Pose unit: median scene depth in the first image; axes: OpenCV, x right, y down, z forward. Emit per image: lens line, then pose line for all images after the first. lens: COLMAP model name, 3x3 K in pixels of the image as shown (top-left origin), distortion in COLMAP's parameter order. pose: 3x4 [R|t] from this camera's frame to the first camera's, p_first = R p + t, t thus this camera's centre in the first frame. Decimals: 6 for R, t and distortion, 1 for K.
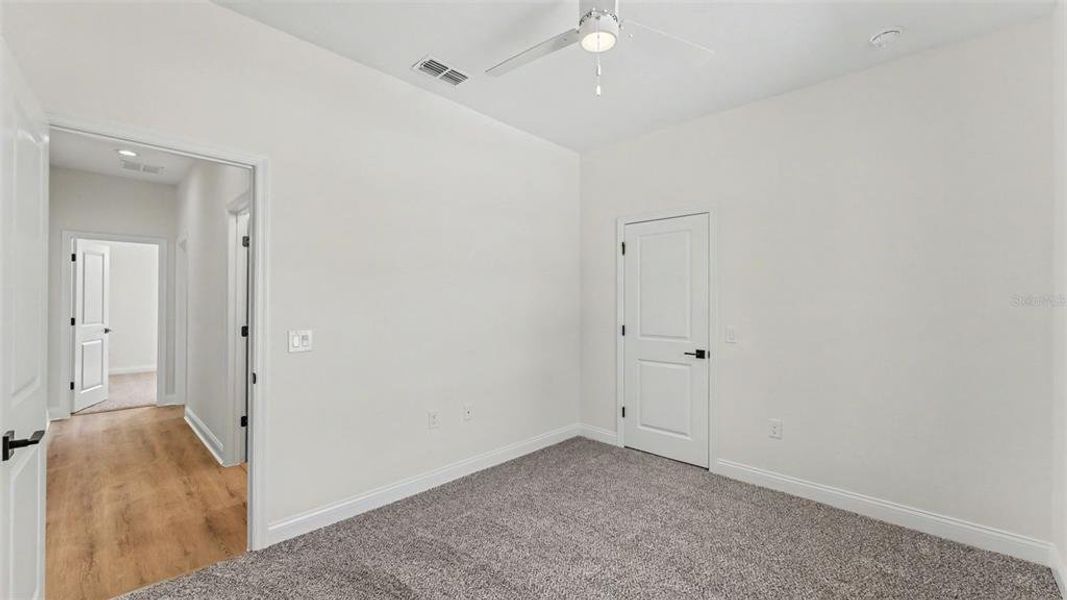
lens RADIAL K [[427.8, 0, 533.5], [0, 427.8, 300.0], [0, 0, 1]] dist [0.000966, 0.000452]
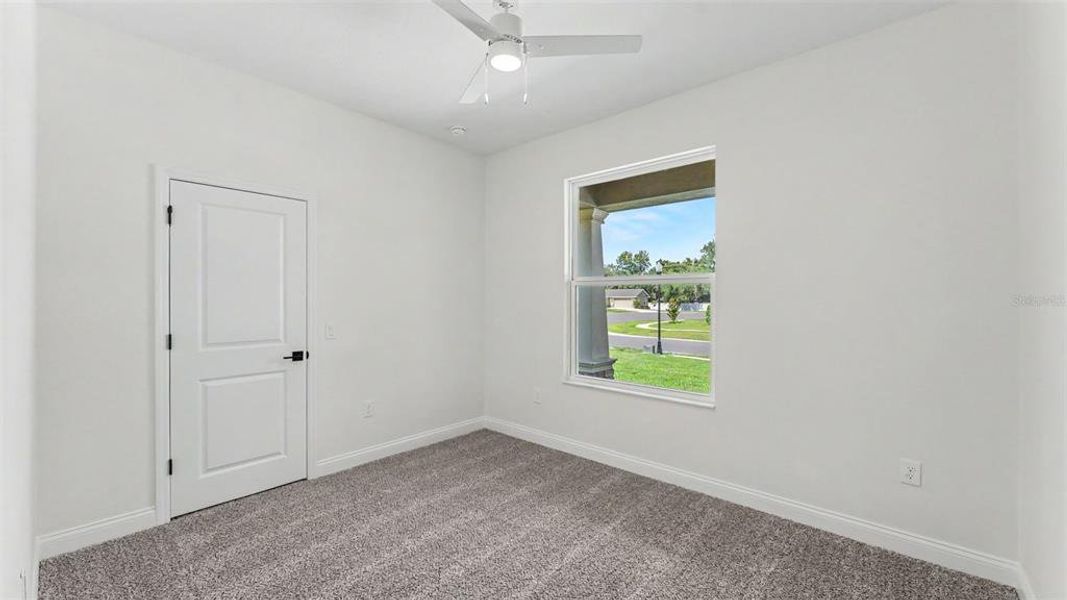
lens RADIAL K [[439.3, 0, 526.9], [0, 439.3, 299.0], [0, 0, 1]] dist [0.000121, 0.000079]
pose [[-0.039432, -0.007026, 0.999198, -0.541663], [-0.006192, 0.999958, 0.006787, -0.002645], [-0.999203, -0.005920, -0.039473, 0.547729]]
